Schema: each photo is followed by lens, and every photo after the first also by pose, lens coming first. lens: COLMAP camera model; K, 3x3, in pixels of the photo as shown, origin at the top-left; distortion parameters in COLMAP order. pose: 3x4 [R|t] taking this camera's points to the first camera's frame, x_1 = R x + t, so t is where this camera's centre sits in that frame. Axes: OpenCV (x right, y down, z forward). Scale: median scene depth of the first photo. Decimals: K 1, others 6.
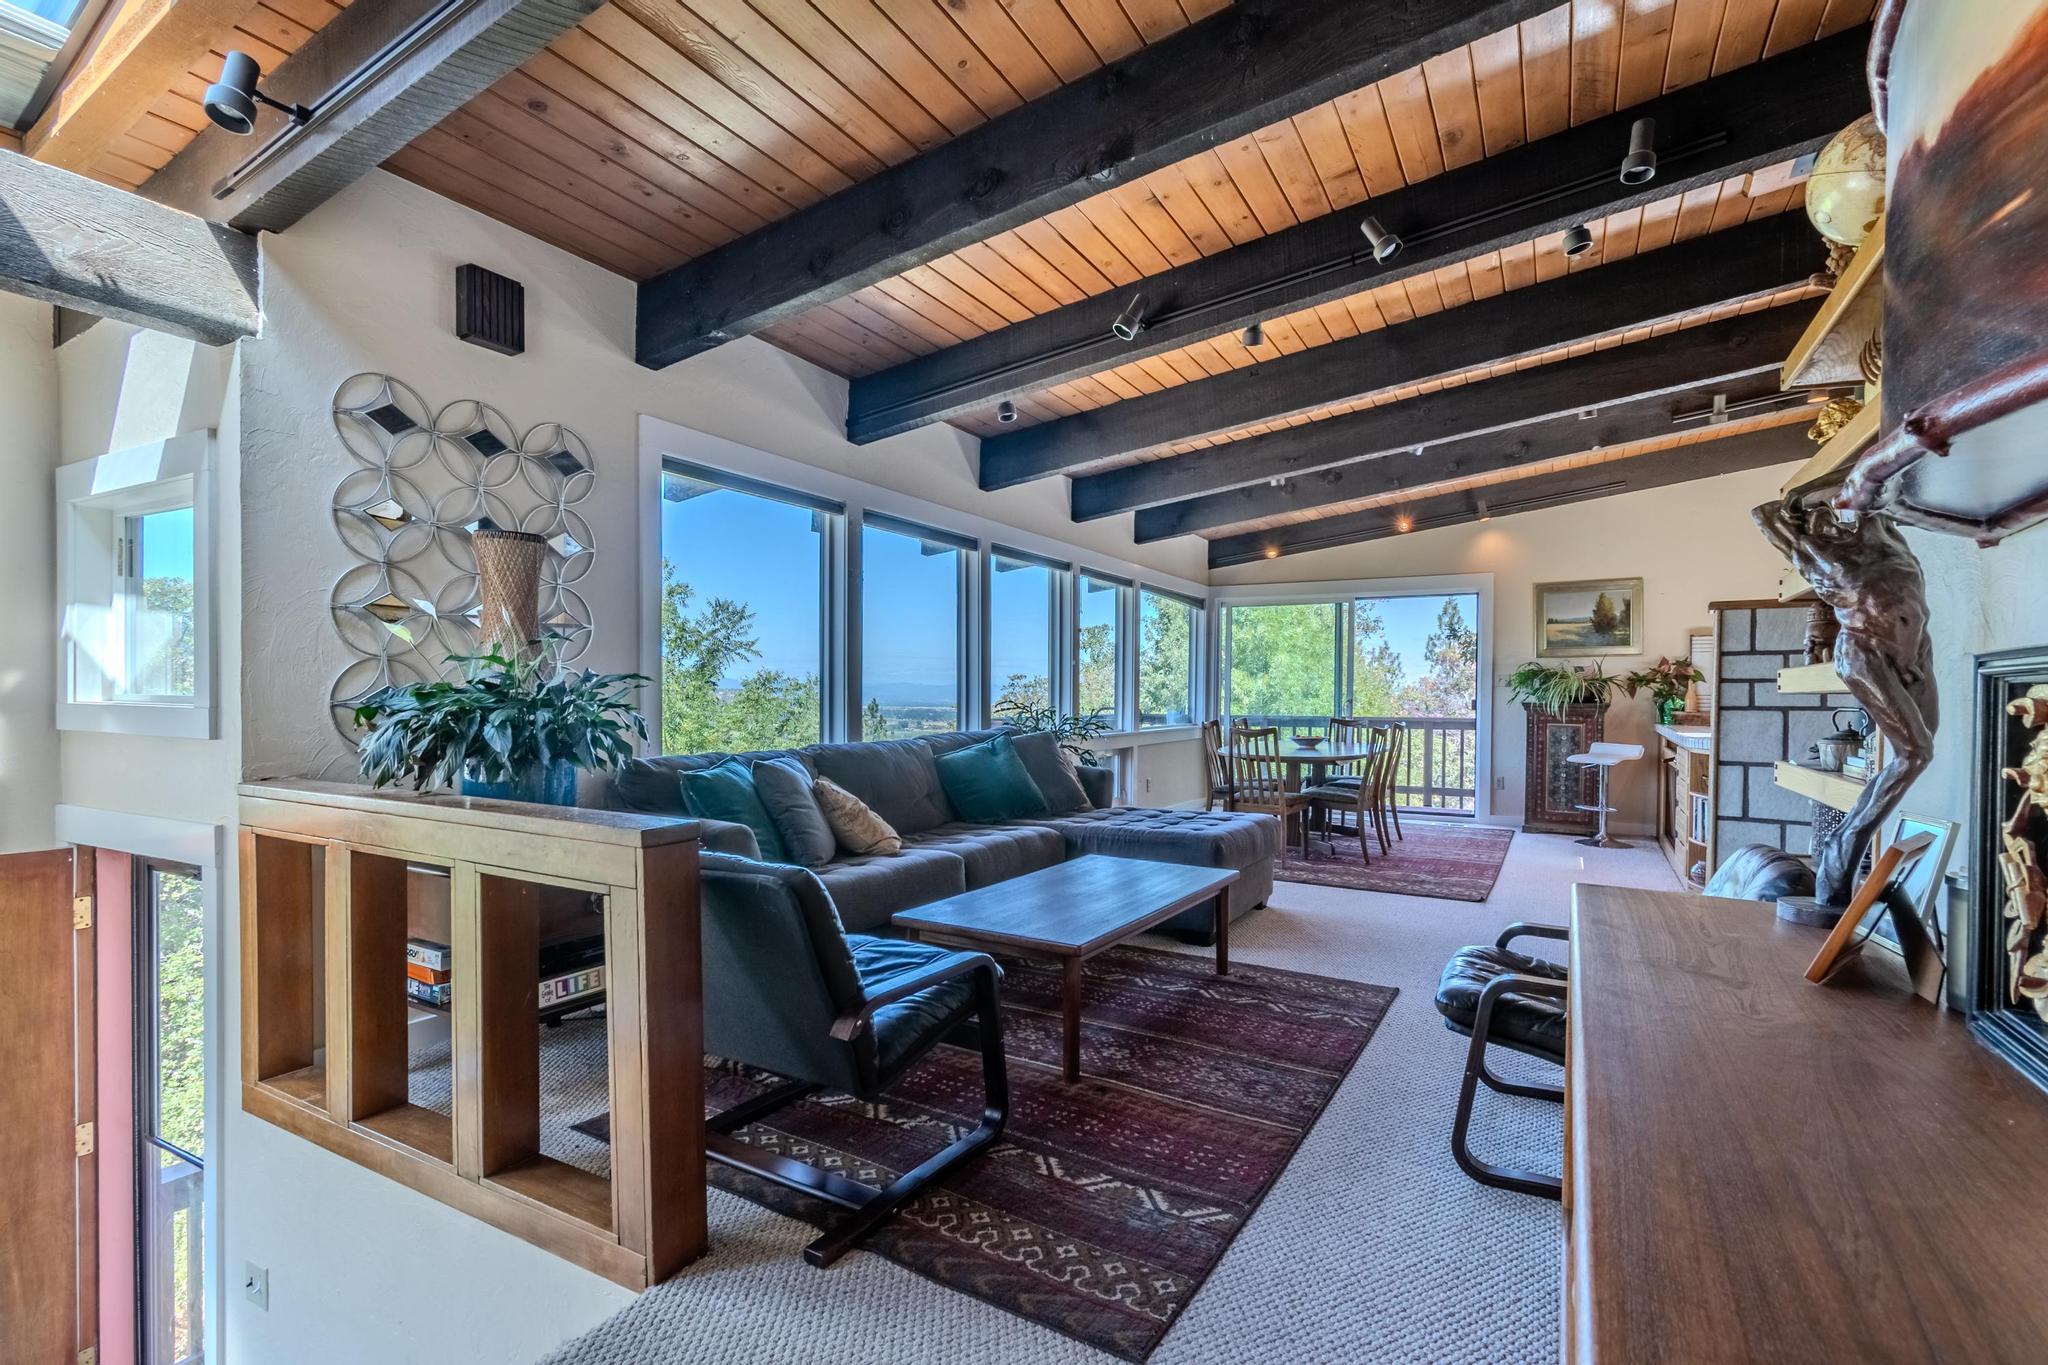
lens RADIAL K [[886.0, 0, 1025.7], [0, 886.0, 697.1], [0, 0, 1]] dist [-0.000006, -0.000008]
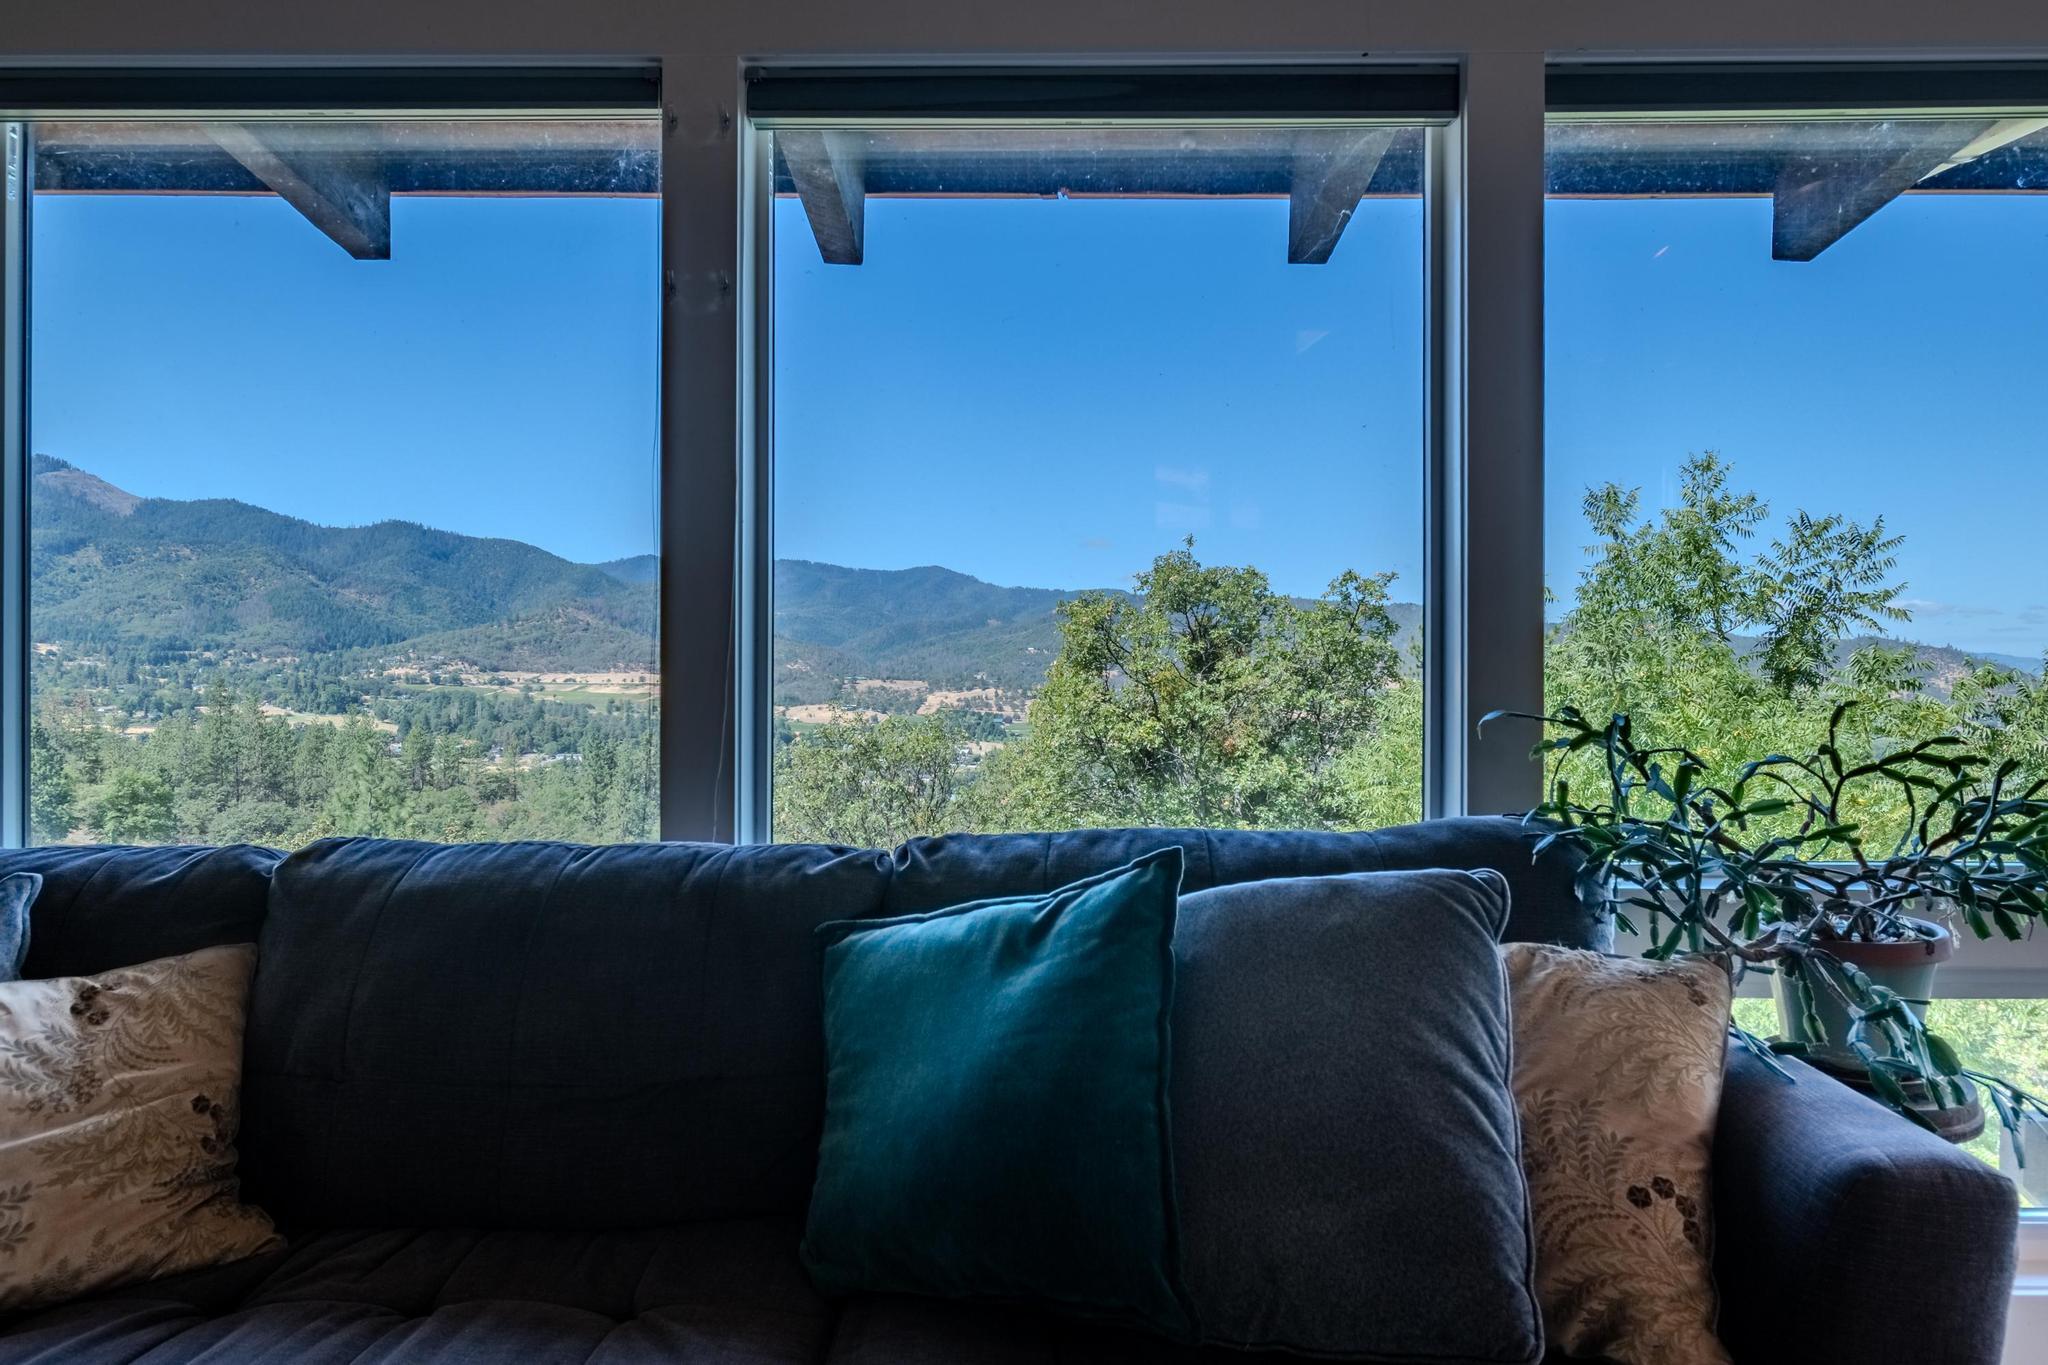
lens RADIAL K [[1228.6, 0, 1022.2], [0, 1228.6, 688.4], [0, 0, 1]] dist [-0.001952, -0.001414]
pose [[0.529487, -0.010558, -0.848252, 0.119944], [0.000682, 0.999928, -0.012020, 0.007291], [0.848318, 0.005786, 0.529456, 0.975407]]
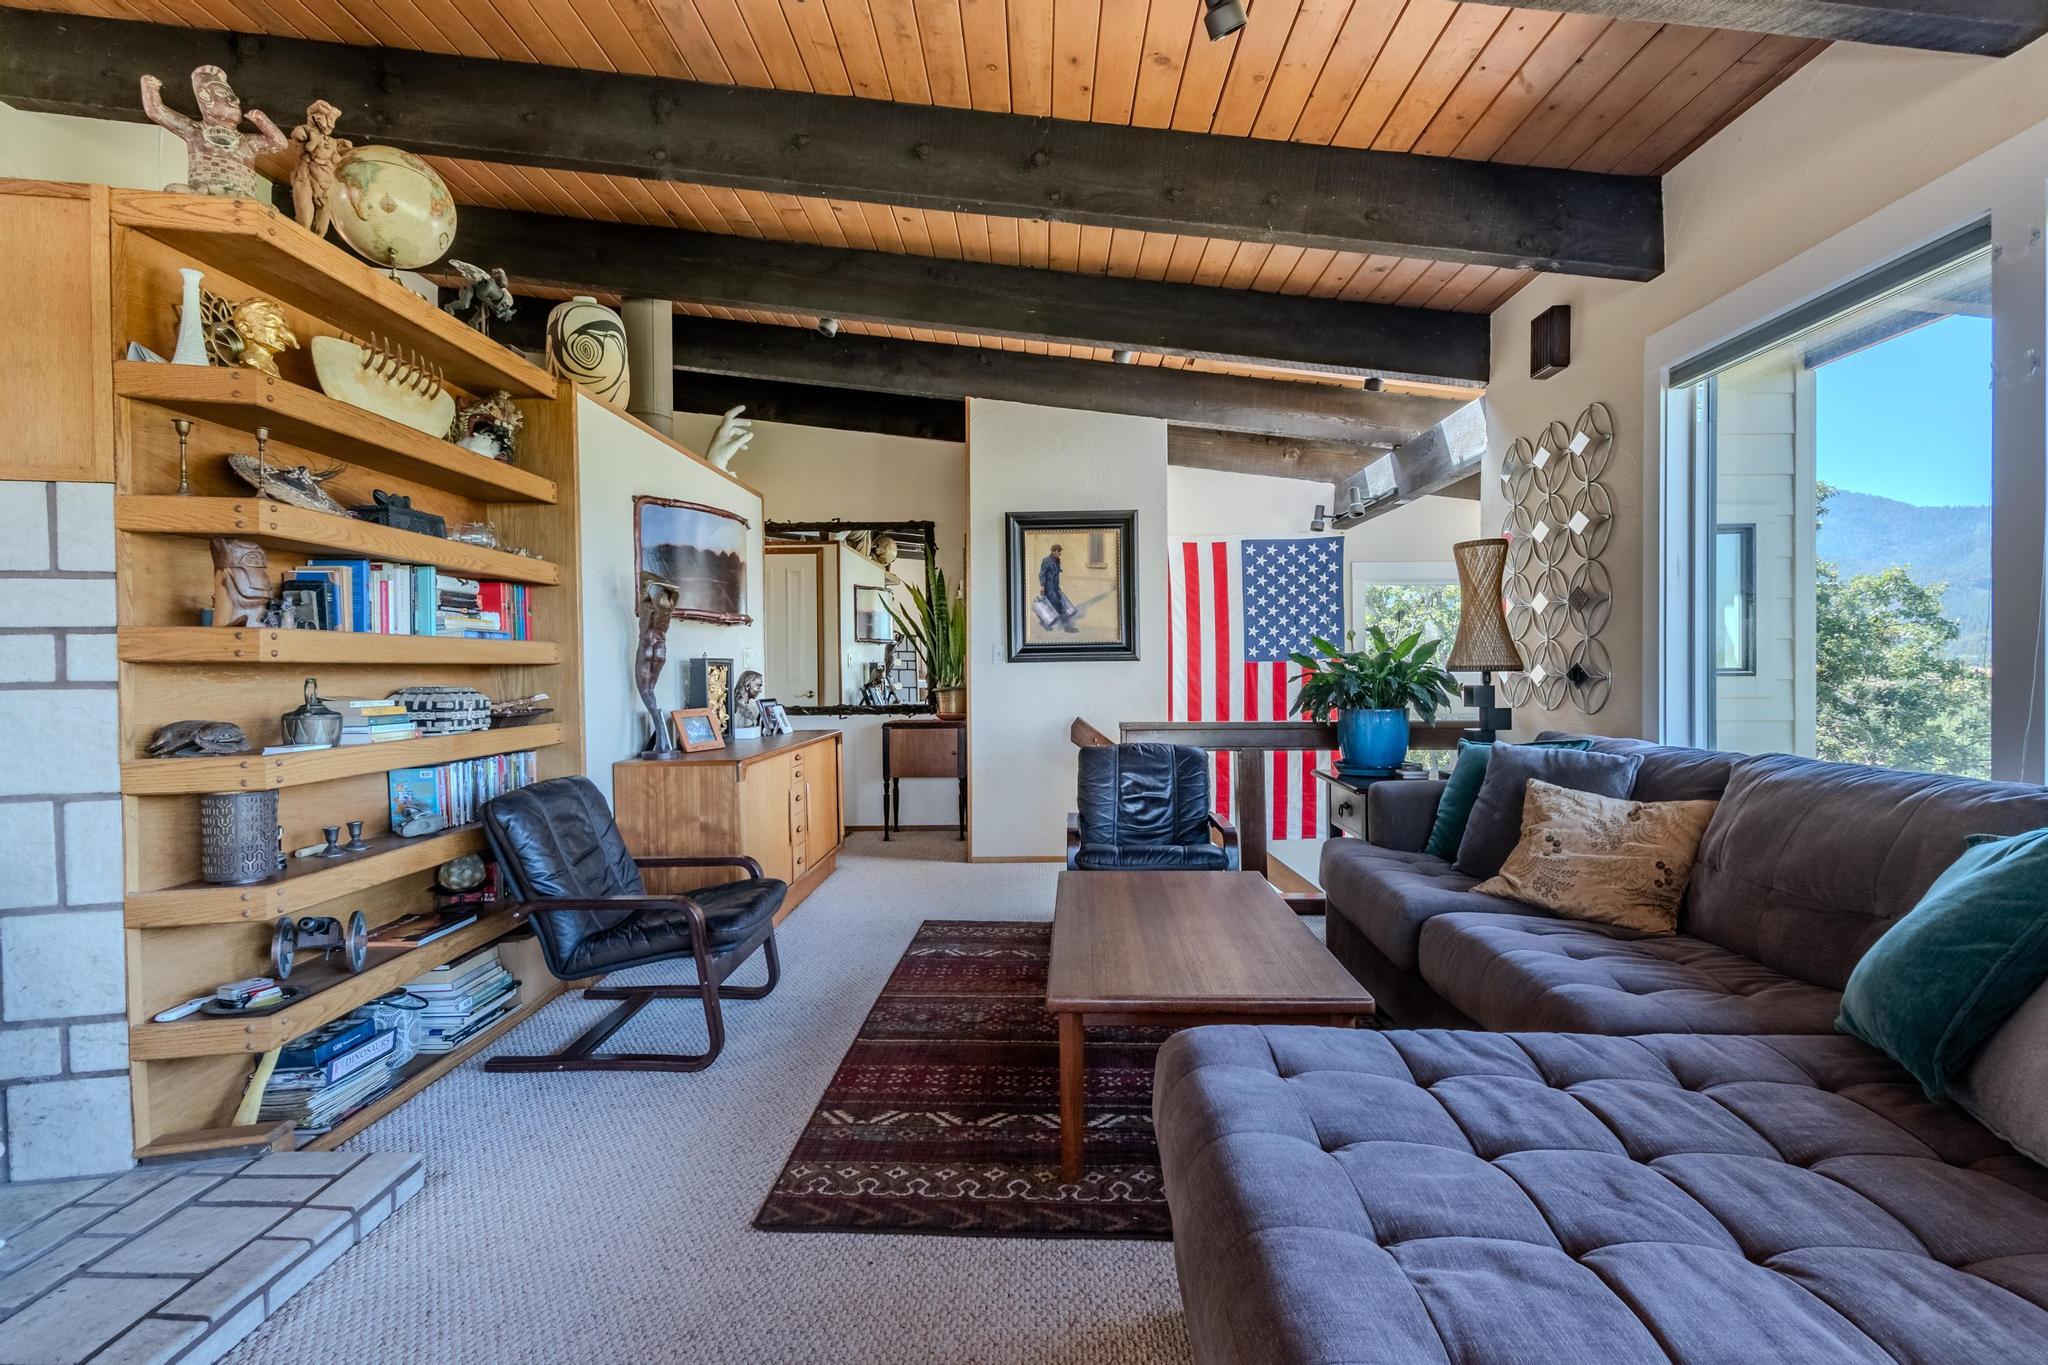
lens RADIAL K [[987.3, 0, 1023.9], [0, 987.3, 682.6], [0, 0, 1]] dist [0.000124, 0.000017]
pose [[-0.868511, 0.001086, -0.495669, 0.612996], [-0.003096, 0.999966, 0.007616, 0.004203], [0.495661, 0.008149, -0.868478, 1.696375]]
